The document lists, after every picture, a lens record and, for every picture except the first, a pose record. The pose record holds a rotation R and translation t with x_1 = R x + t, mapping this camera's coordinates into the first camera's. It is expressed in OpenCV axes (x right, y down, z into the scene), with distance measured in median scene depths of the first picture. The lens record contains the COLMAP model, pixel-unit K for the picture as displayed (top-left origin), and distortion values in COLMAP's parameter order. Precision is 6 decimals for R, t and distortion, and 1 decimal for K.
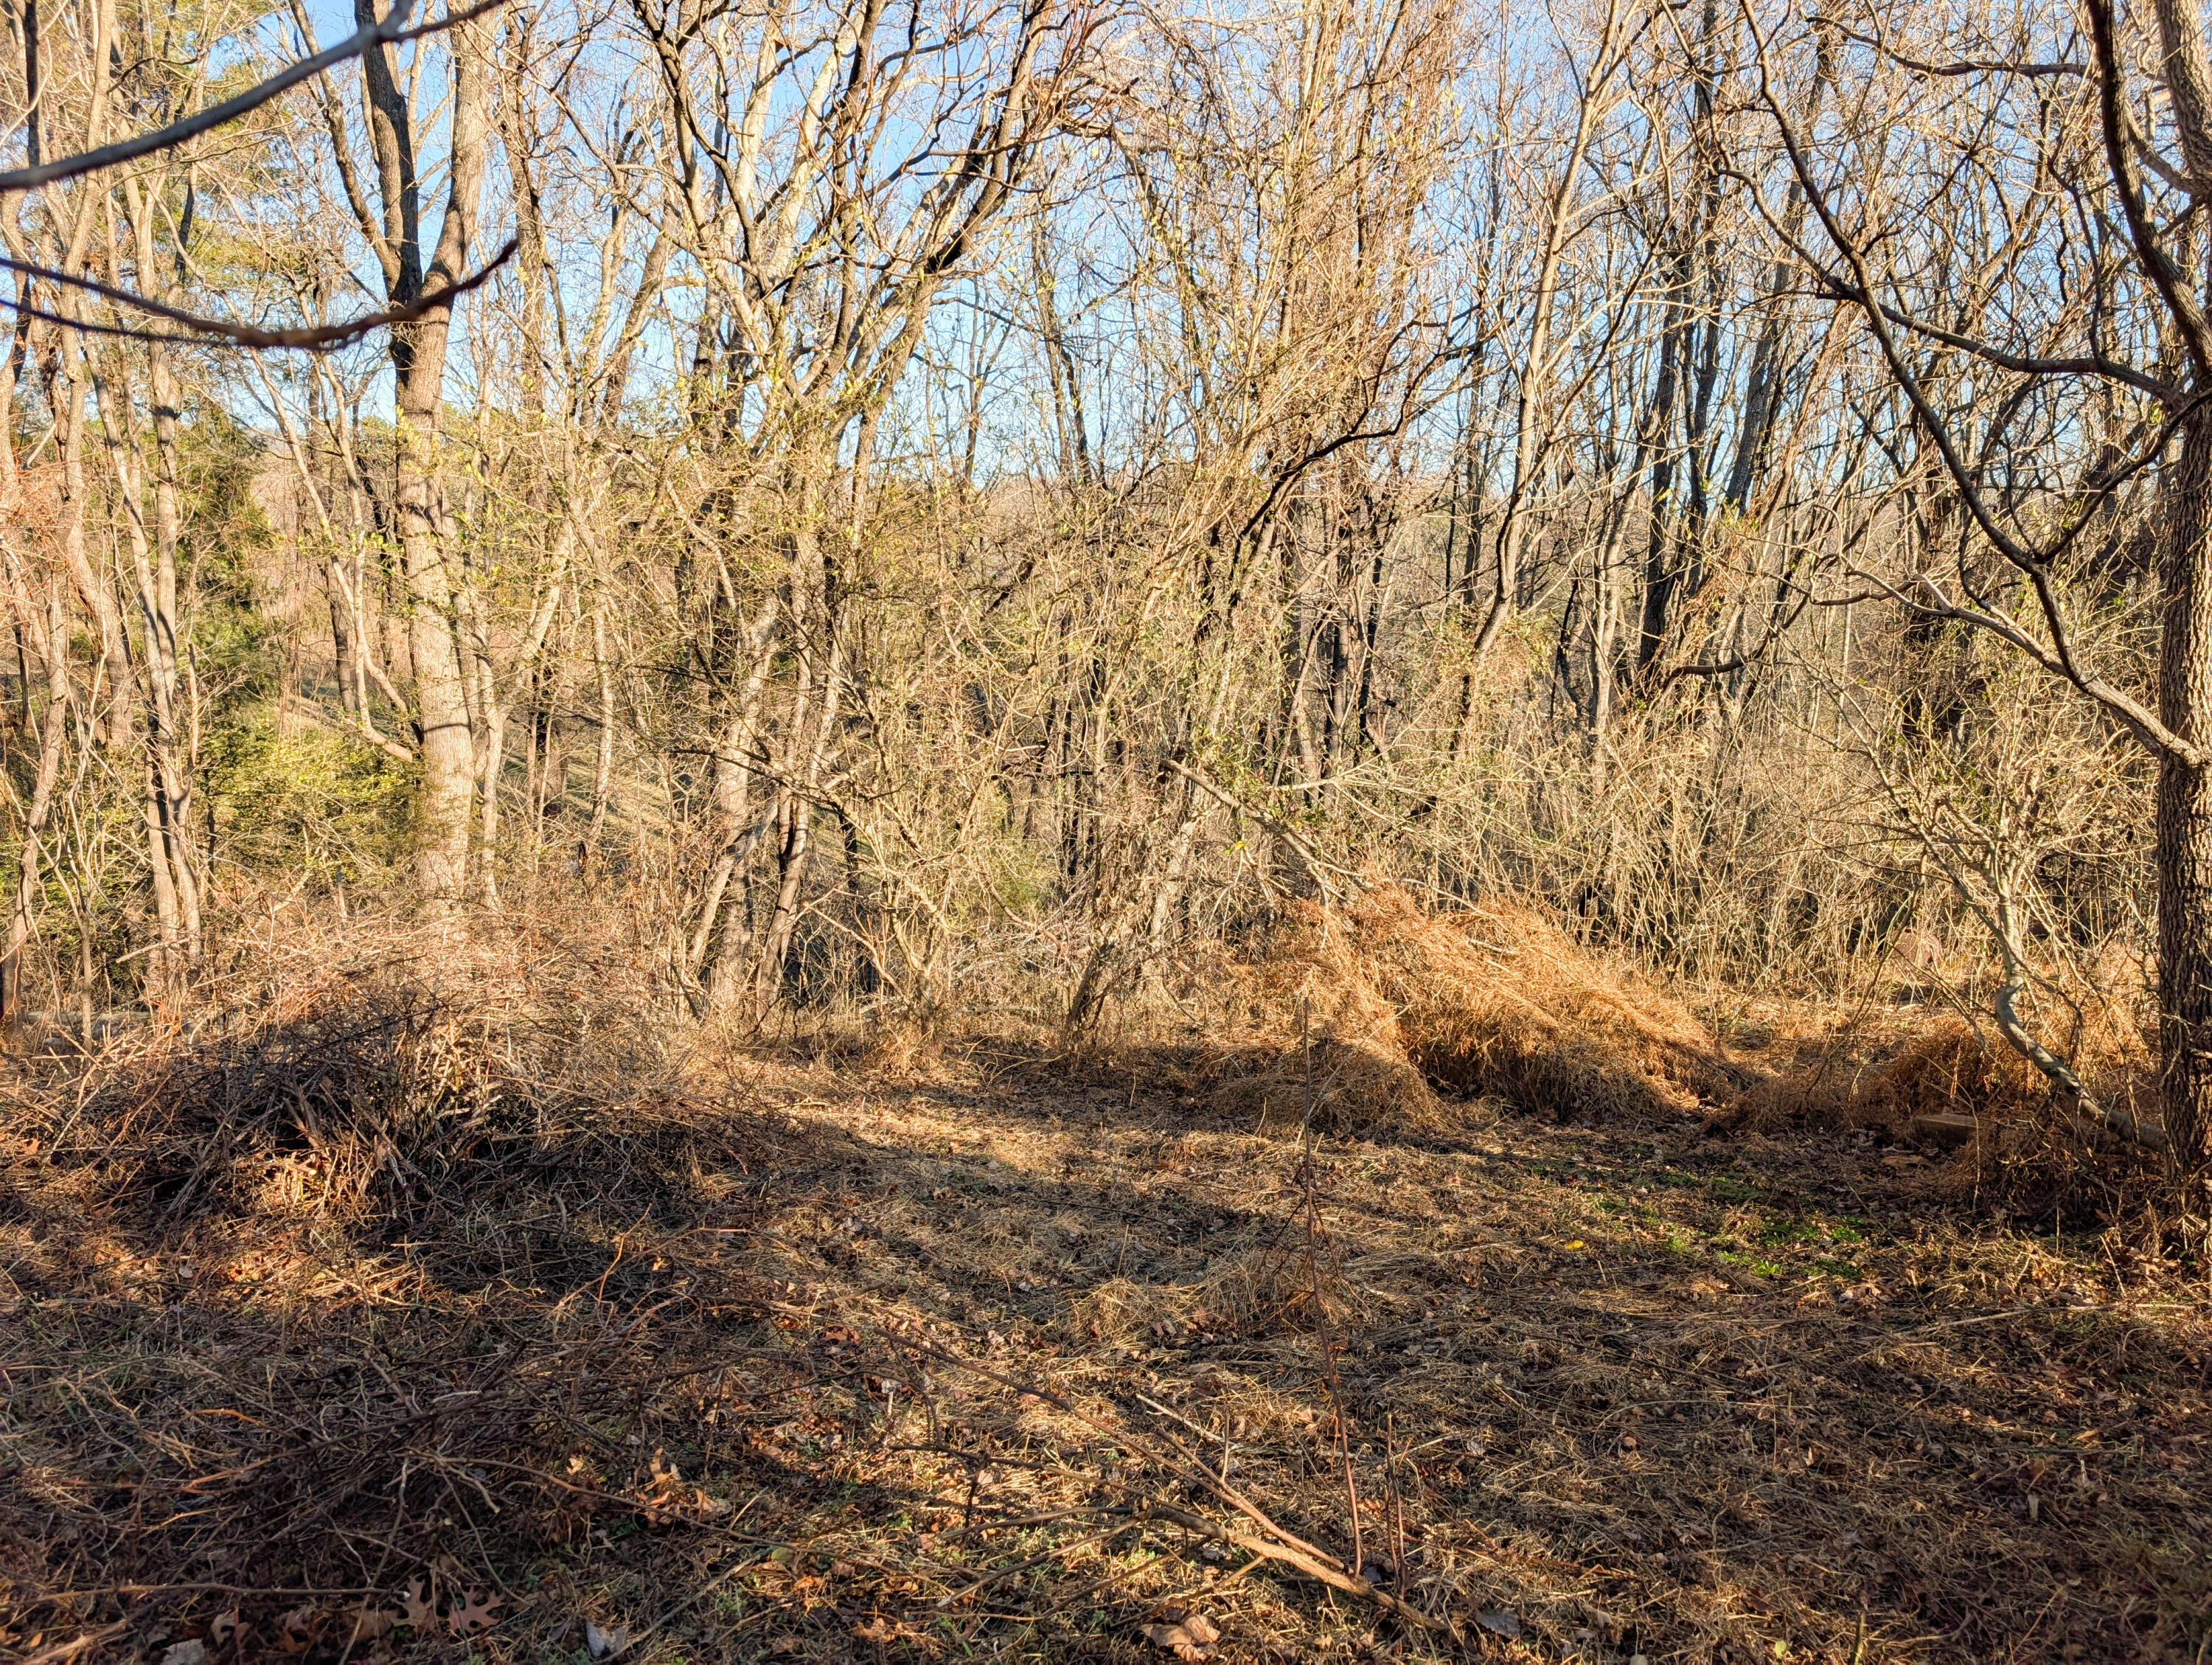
lens RADIAL K [[1579.6, 0, 1106.0], [0, 1579.6, 832.5], [0, 0, 1]] dist [0.018824, -0.003865]
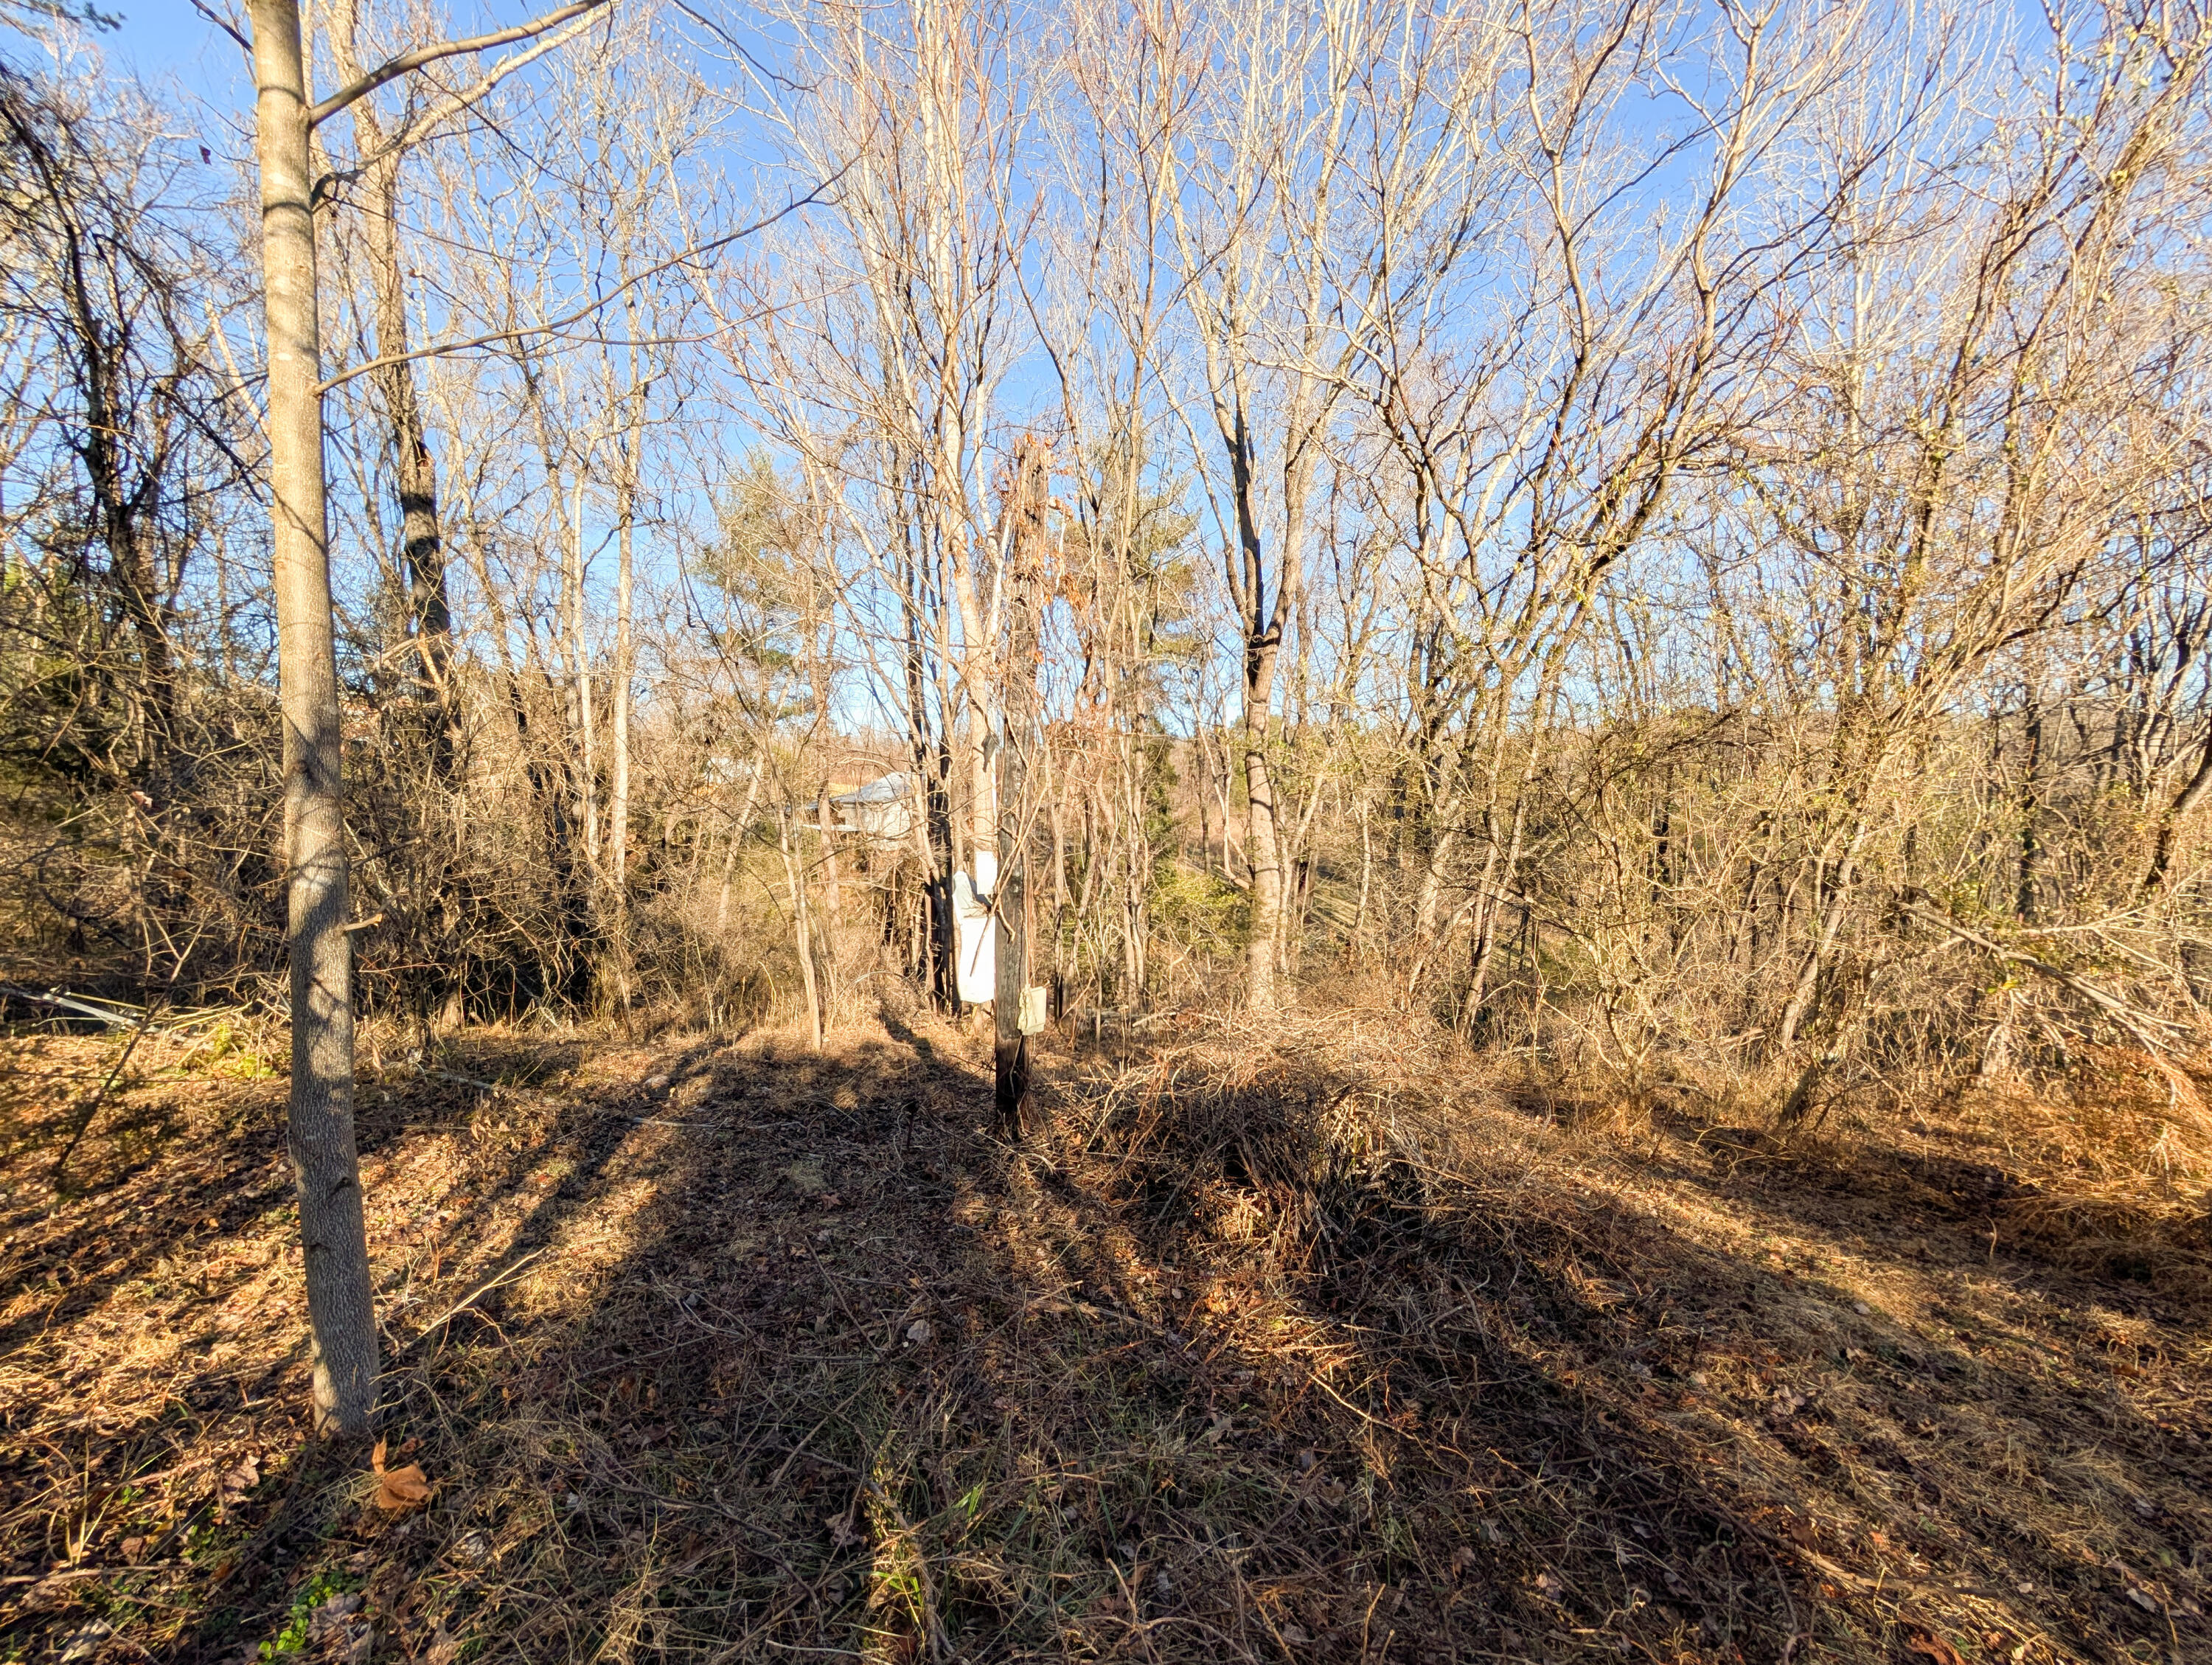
lens RADIAL K [[824.9, 0, 1106.0], [0, 824.9, 832.5], [0, 0, 1]] dist [-0.001112, -0.000160]
pose [[0.849170, -0.012494, -0.527972, -0.140468], [-0.048621, 0.993625, -0.101712, -0.008969], [0.525877, 0.112041, 0.843149, 0.192397]]
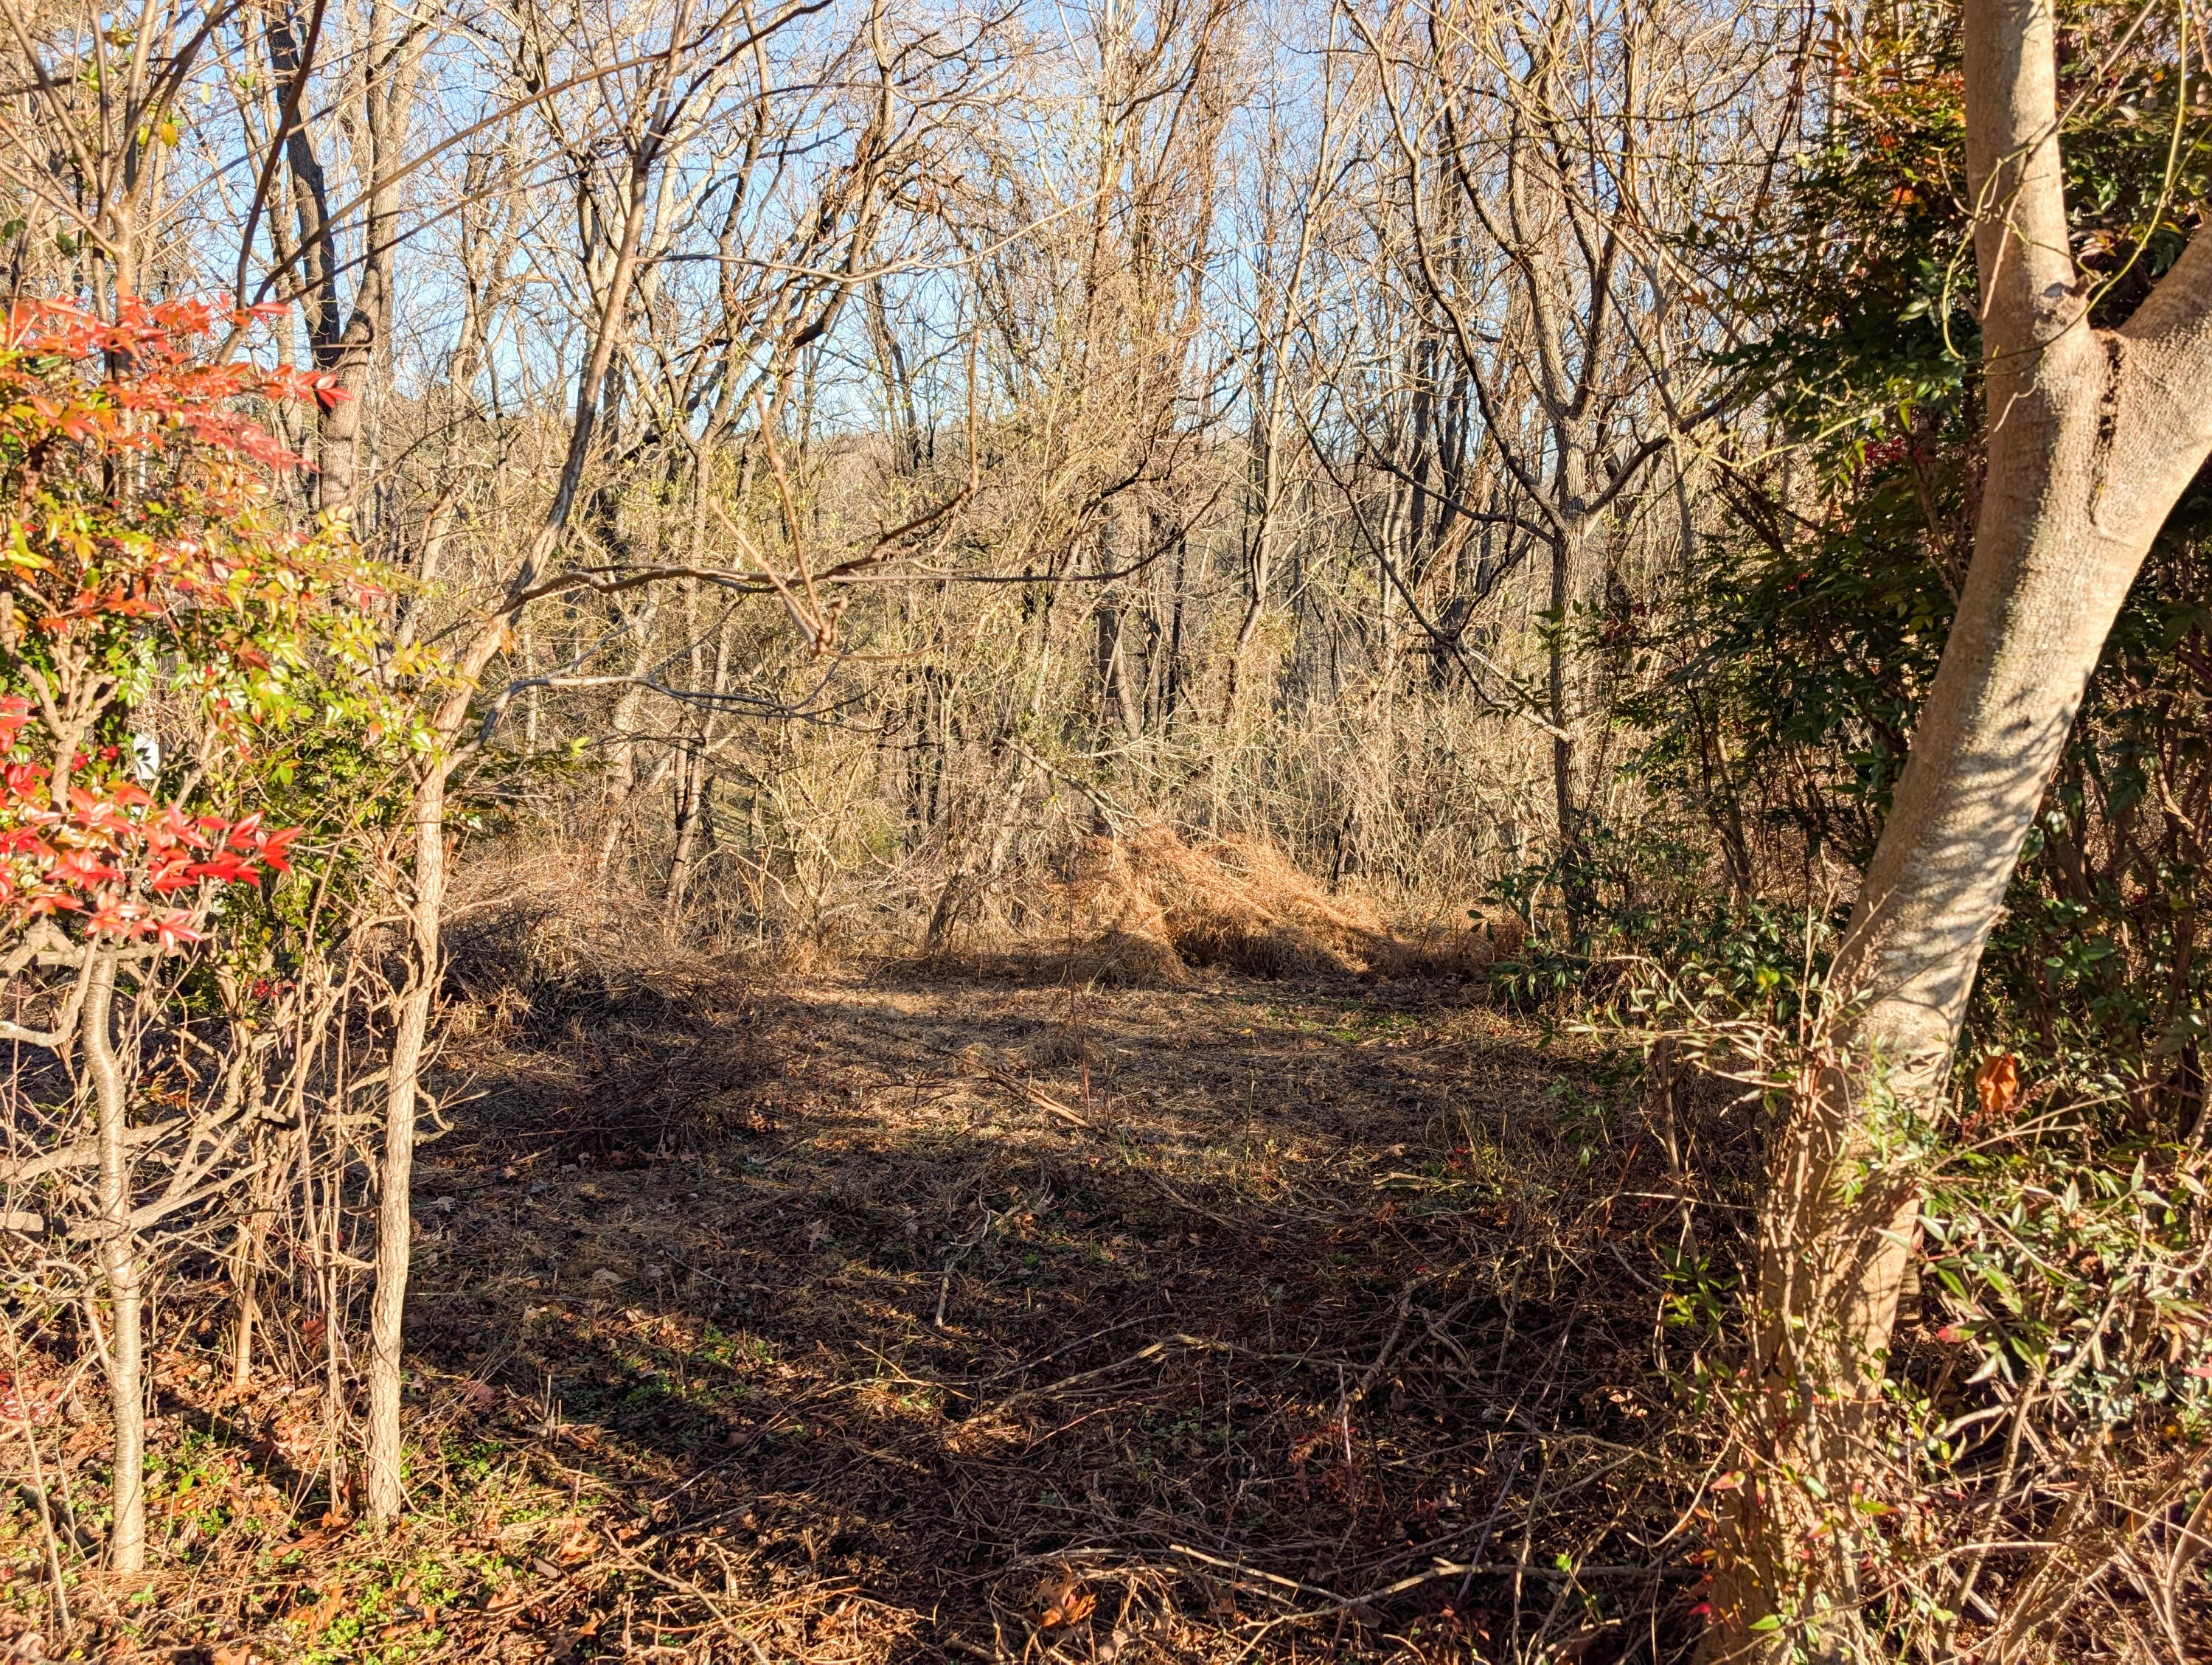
lens RADIAL K [[1579.6, 0, 1106.0], [0, 1579.6, 832.5], [0, 0, 1]] dist [0.018824, -0.003865]
pose [[0.994396, -0.026279, 0.102404, -0.011487], [0.023308, 0.999275, 0.030101, -0.003208], [-0.103120, -0.027546, 0.994287, -0.381990]]
